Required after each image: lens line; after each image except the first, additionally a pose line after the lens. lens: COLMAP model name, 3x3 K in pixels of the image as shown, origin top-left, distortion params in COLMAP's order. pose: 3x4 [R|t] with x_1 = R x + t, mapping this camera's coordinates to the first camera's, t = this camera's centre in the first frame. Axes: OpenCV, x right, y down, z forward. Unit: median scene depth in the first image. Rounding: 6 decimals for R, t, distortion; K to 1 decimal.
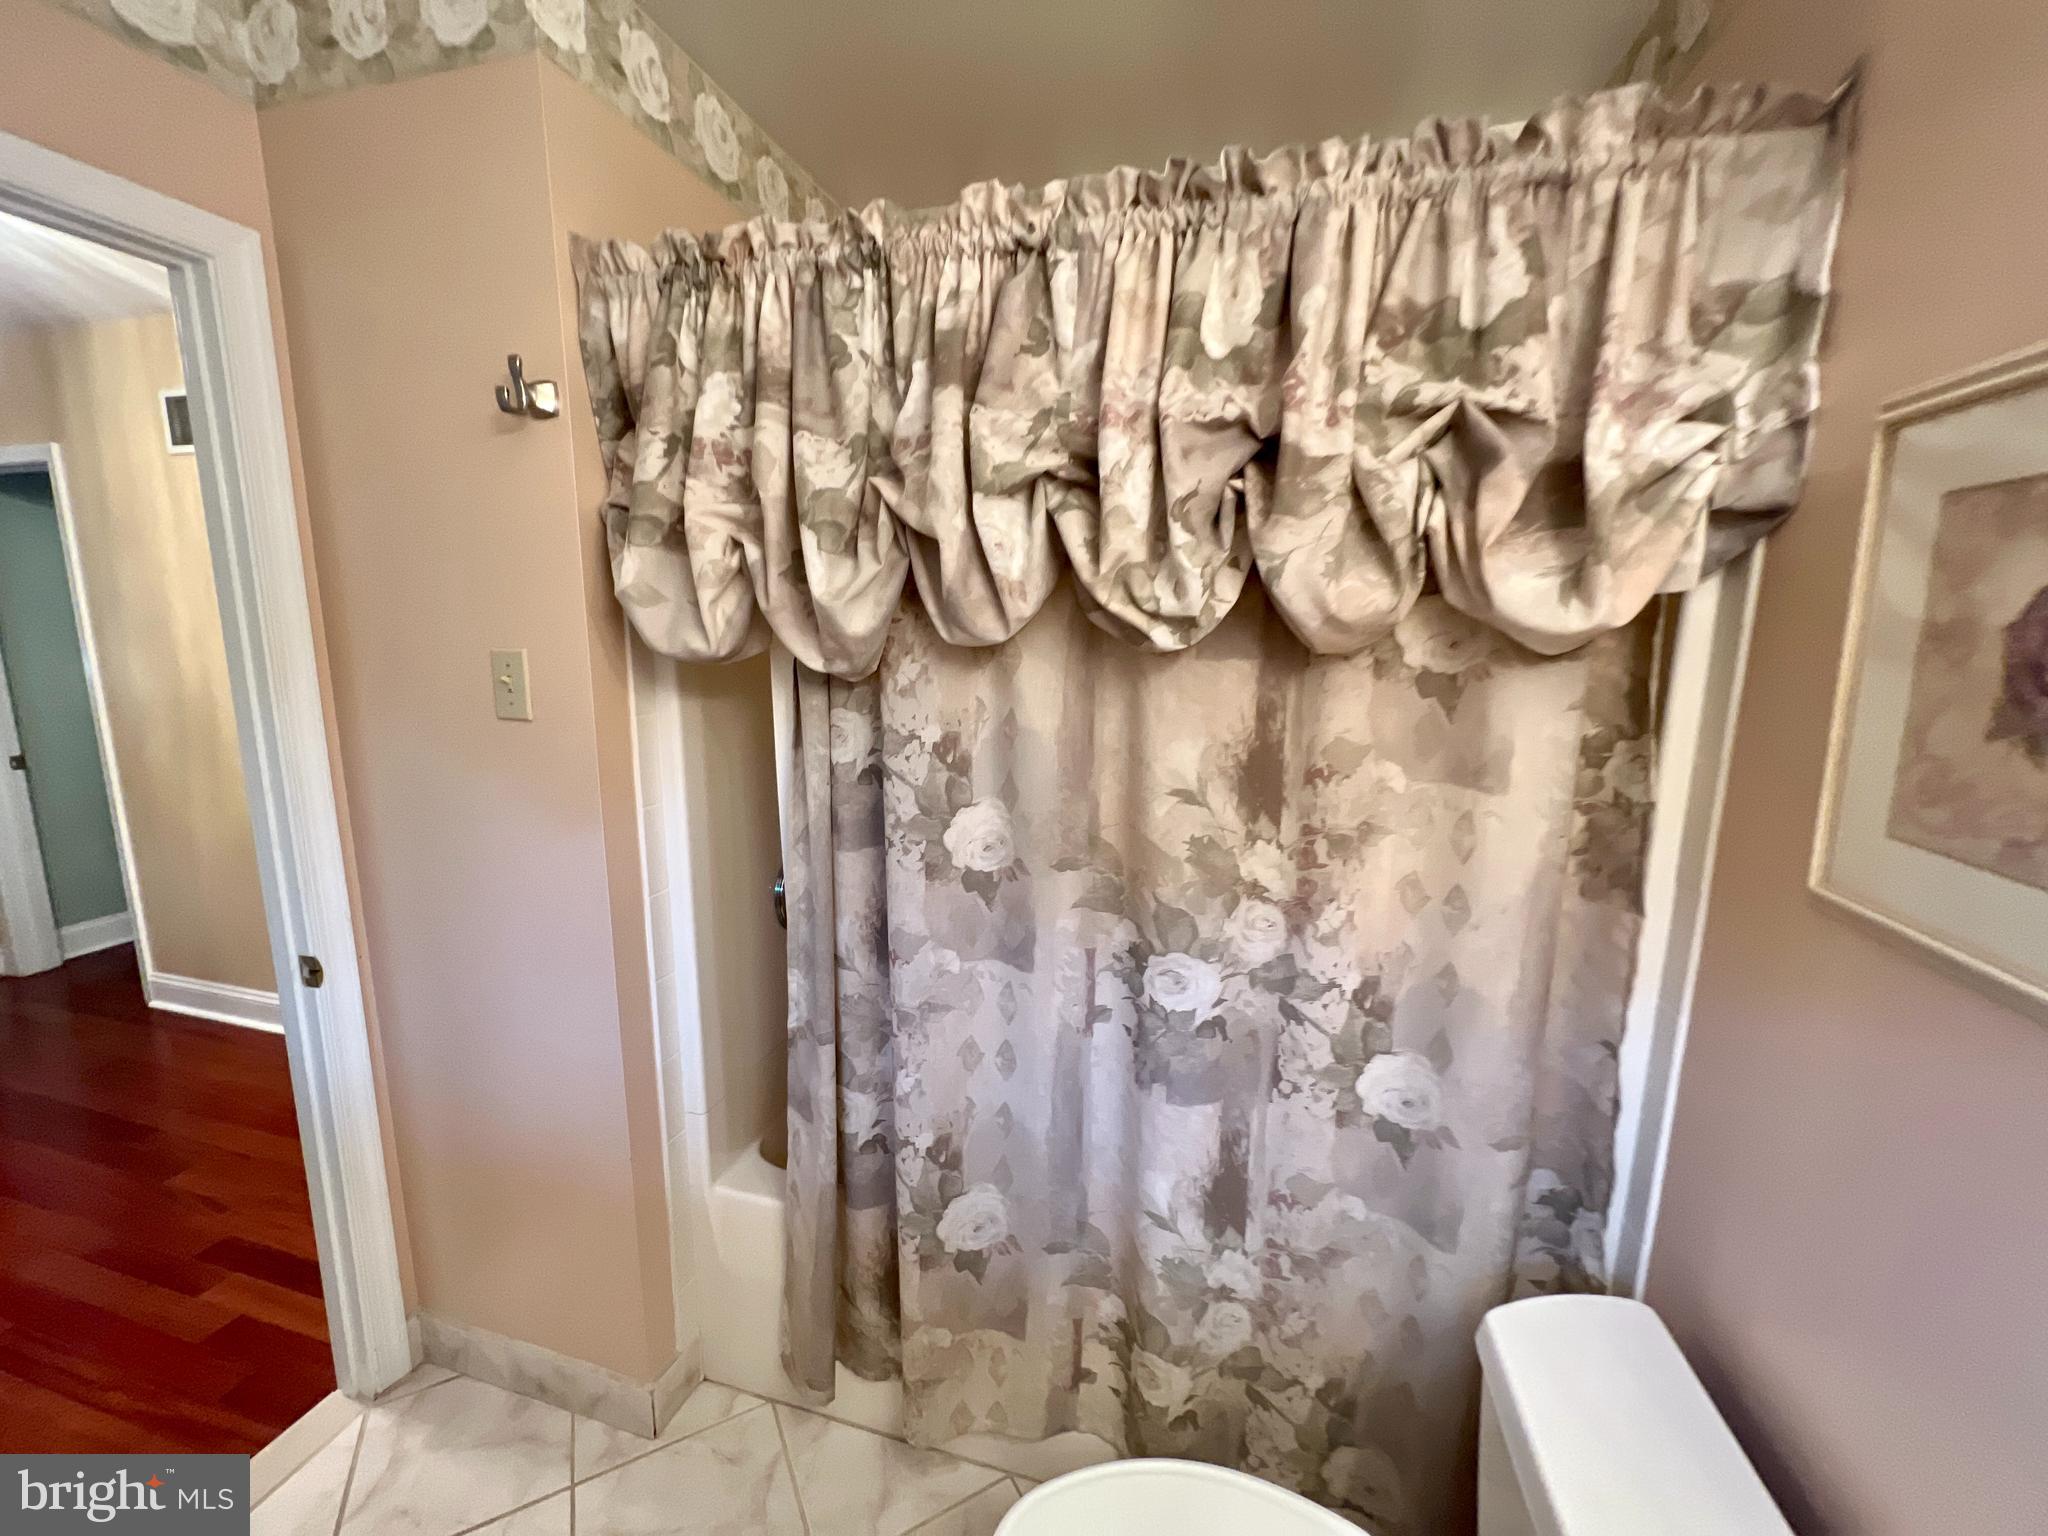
lens RADIAL K [[817.9, 0, 1019.0], [0, 817.9, 760.8], [0, 0, 1]] dist [-0.002958, 0.001123]
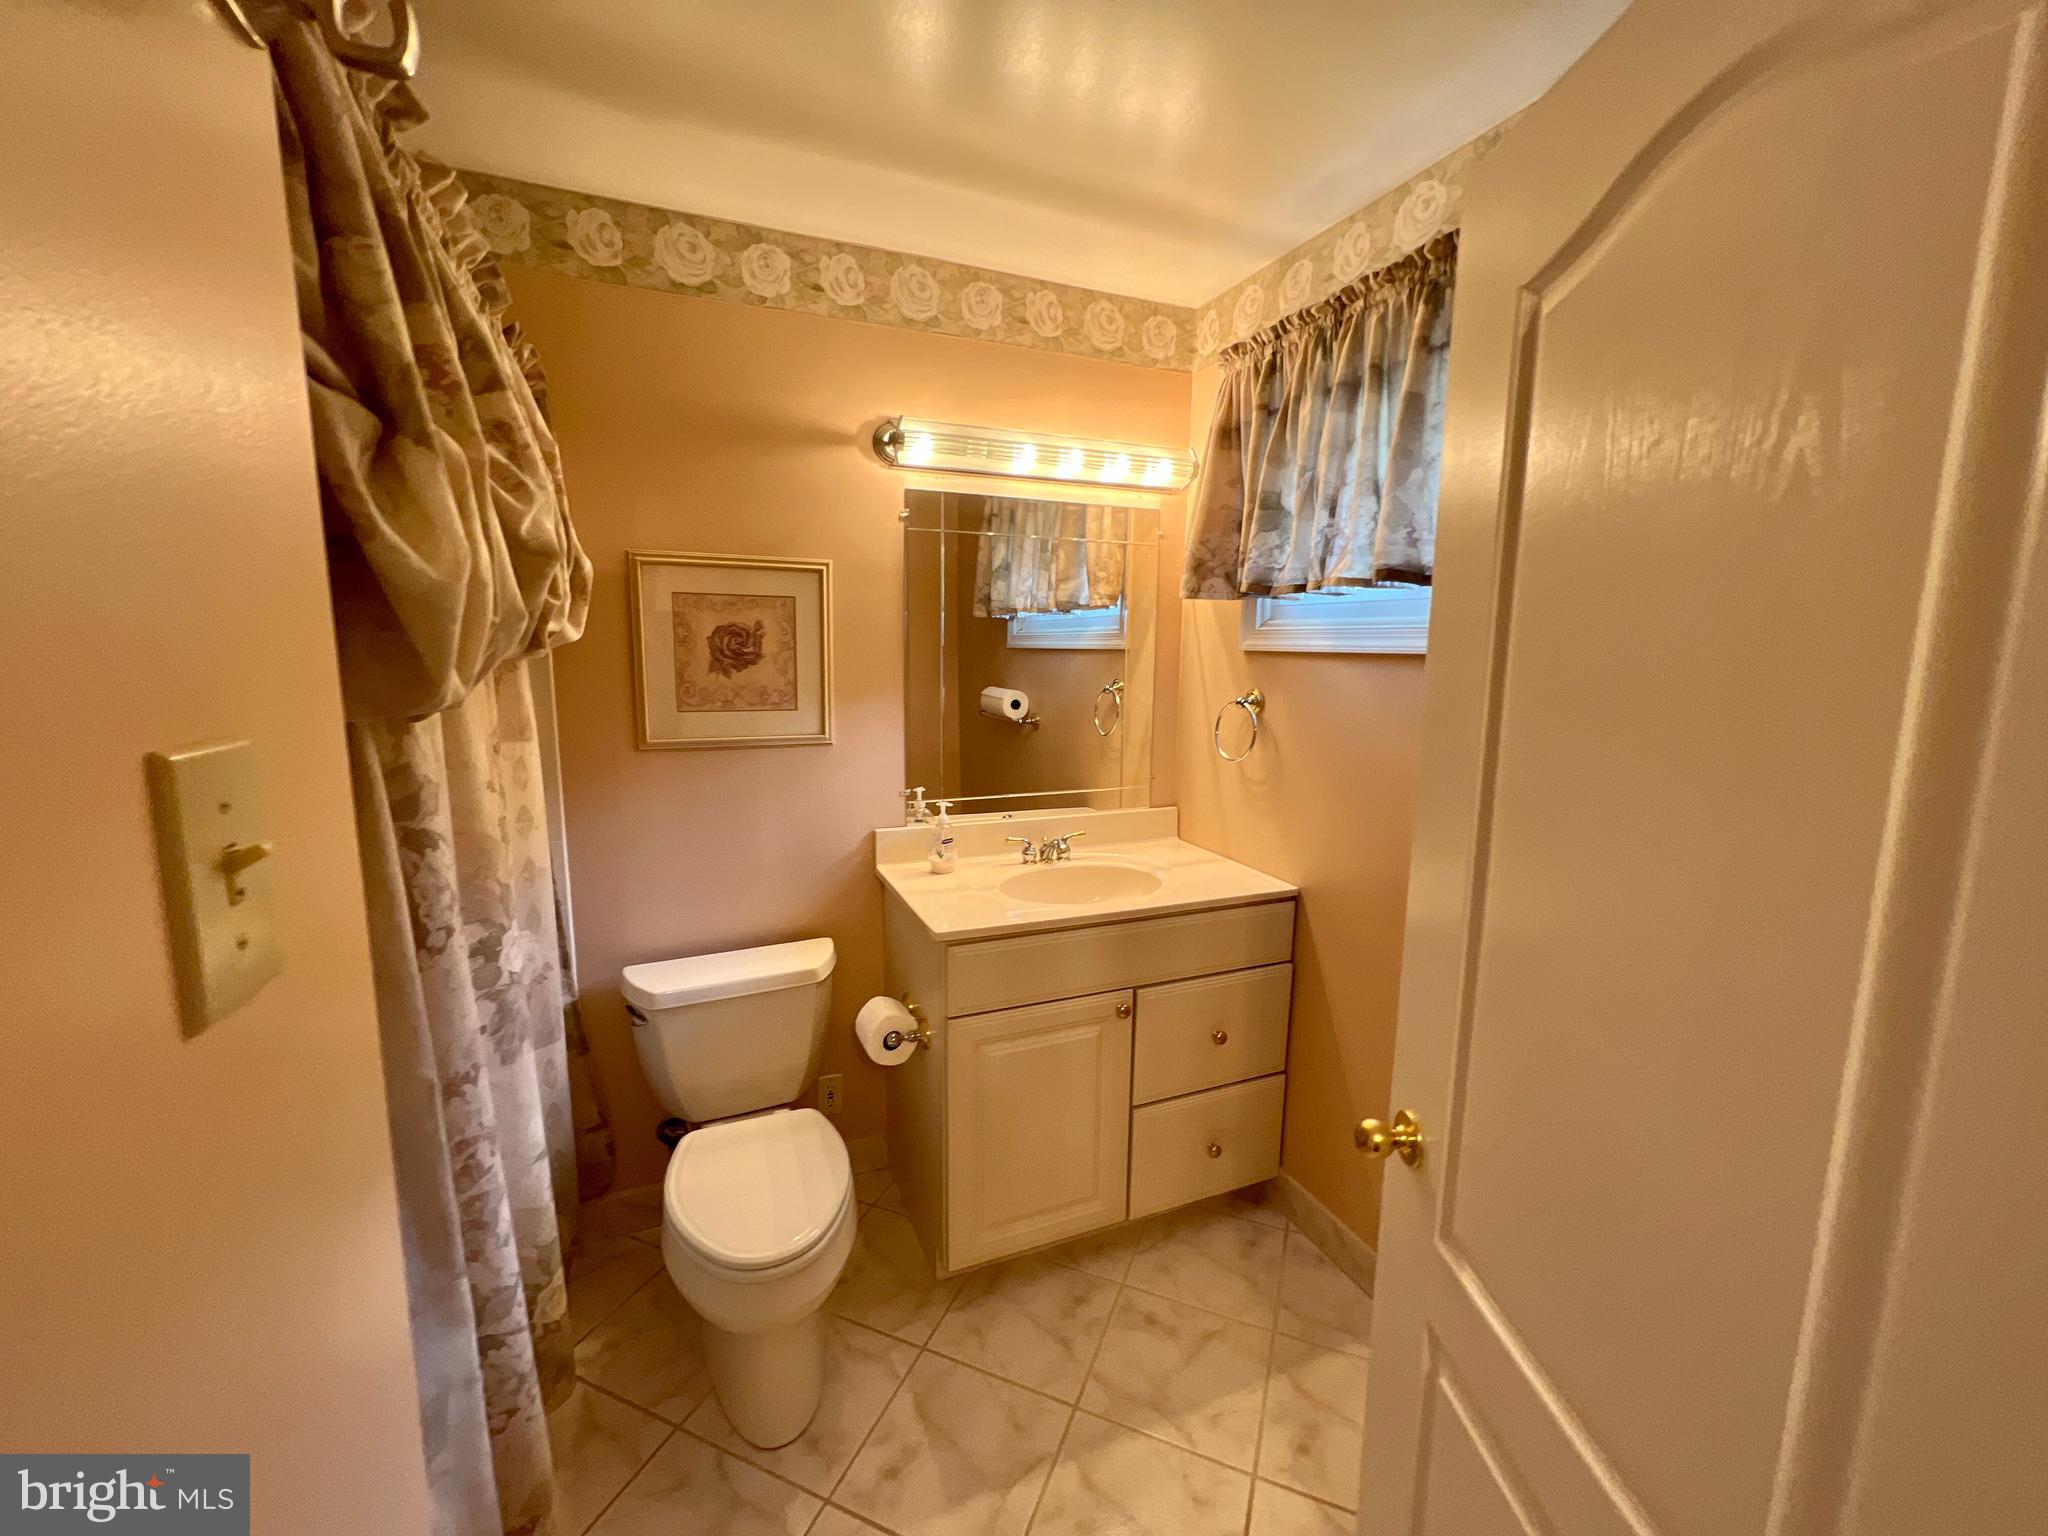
lens RADIAL K [[817.9, 0, 1029.1], [0, 817.9, 772.1], [0, 0, 1]] dist [-0.002958, 0.001123]
pose [[0.632188, 0.114684, -0.766281, 0.993111], [-0.130295, 0.990637, 0.040768, 0.015711], [0.763781, 0.074070, 0.641211, -0.017489]]
